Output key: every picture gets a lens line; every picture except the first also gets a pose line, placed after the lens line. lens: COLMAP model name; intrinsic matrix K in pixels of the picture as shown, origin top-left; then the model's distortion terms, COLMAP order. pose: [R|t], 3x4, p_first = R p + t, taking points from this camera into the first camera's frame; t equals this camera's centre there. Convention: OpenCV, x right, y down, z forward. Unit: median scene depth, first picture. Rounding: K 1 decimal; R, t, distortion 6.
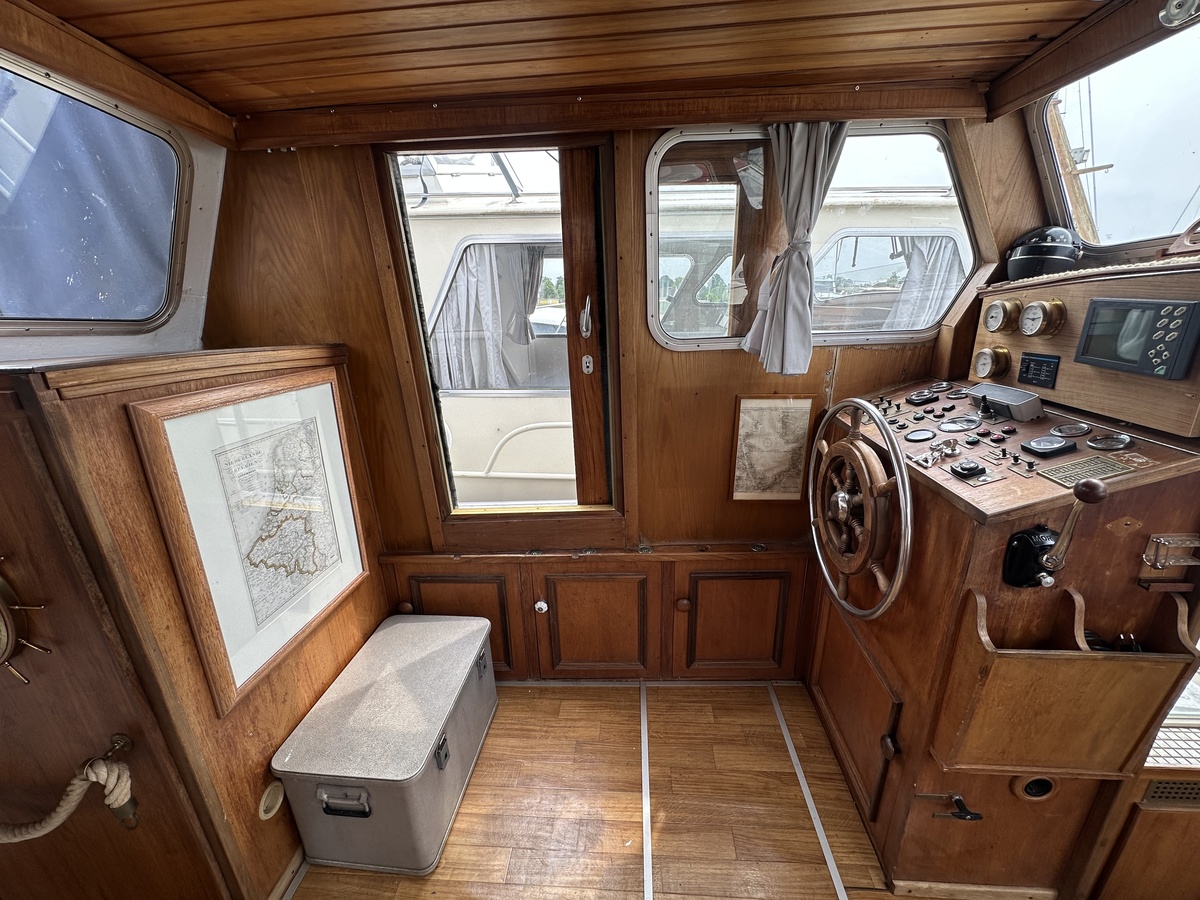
lens RADIAL K [[477.5, 0, 600.8], [0, 477.5, 450.2], [0, 0, 1]] dist [-0.004557, 0.000759]
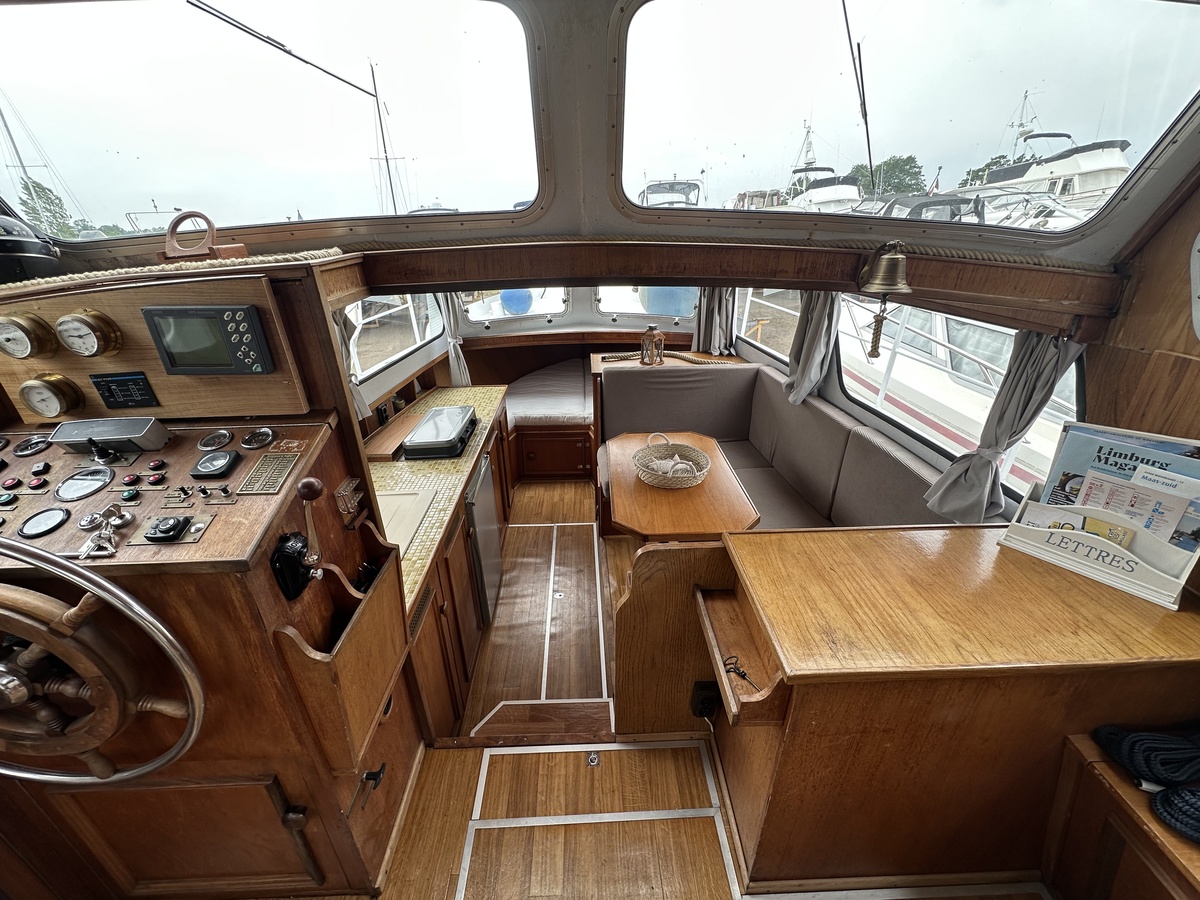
lens RADIAL K [[477.5, 0, 601.1], [0, 477.5, 450.1], [0, 0, 1]] dist [-0.004557, 0.000759]
pose [[-0.108330, -0.385750, 0.916221, -0.003034], [0.333535, 0.854120, 0.399040, -0.128820], [-0.936493, 0.348820, 0.036134, 0.194939]]
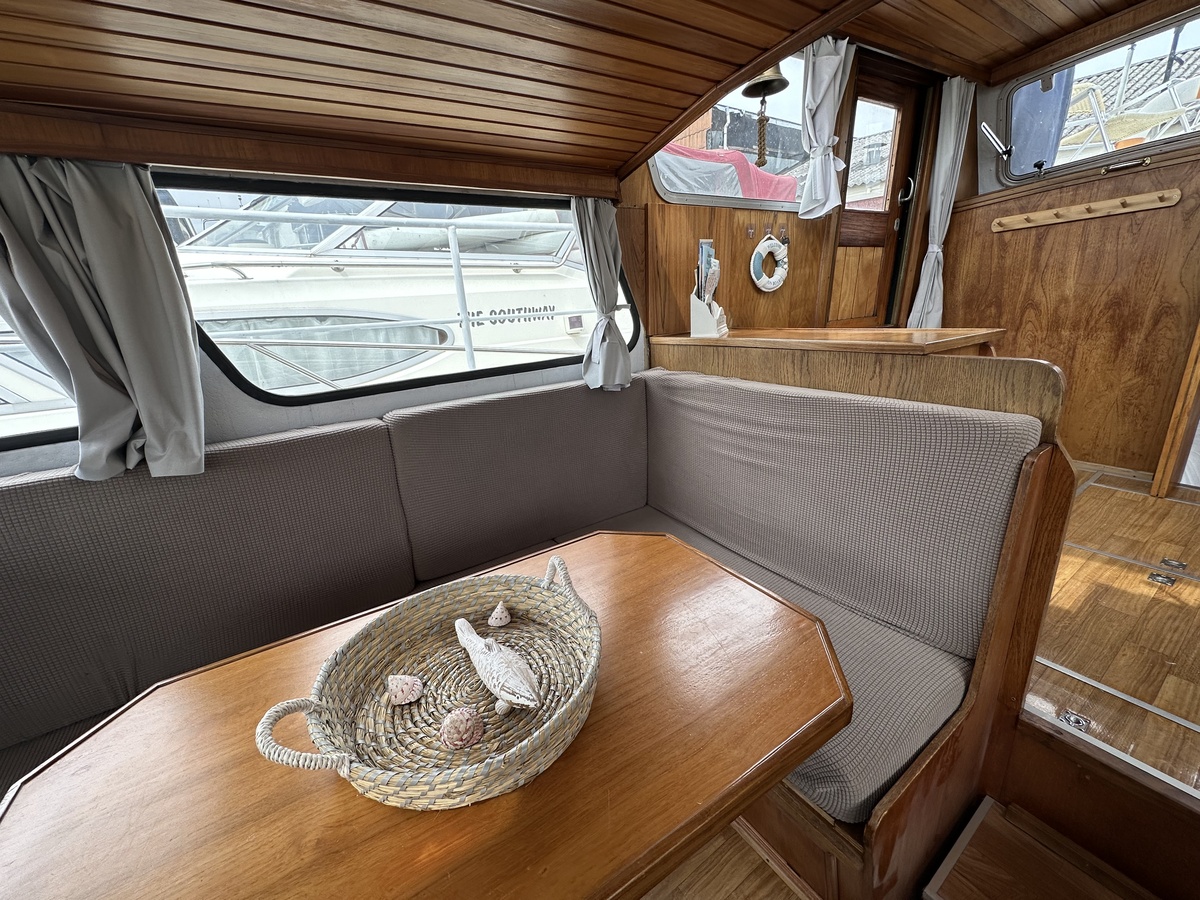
lens RADIAL K [[477.5, 0, 600.9], [0, 477.5, 450.1], [0, 0, 1]] dist [-0.004557, 0.000759]
pose [[-0.790465, 0.262098, -0.553598, 1.916749], [-0.104807, 0.832614, 0.543847, 0.290068], [0.603474, 0.487912, -0.630682, 0.336113]]
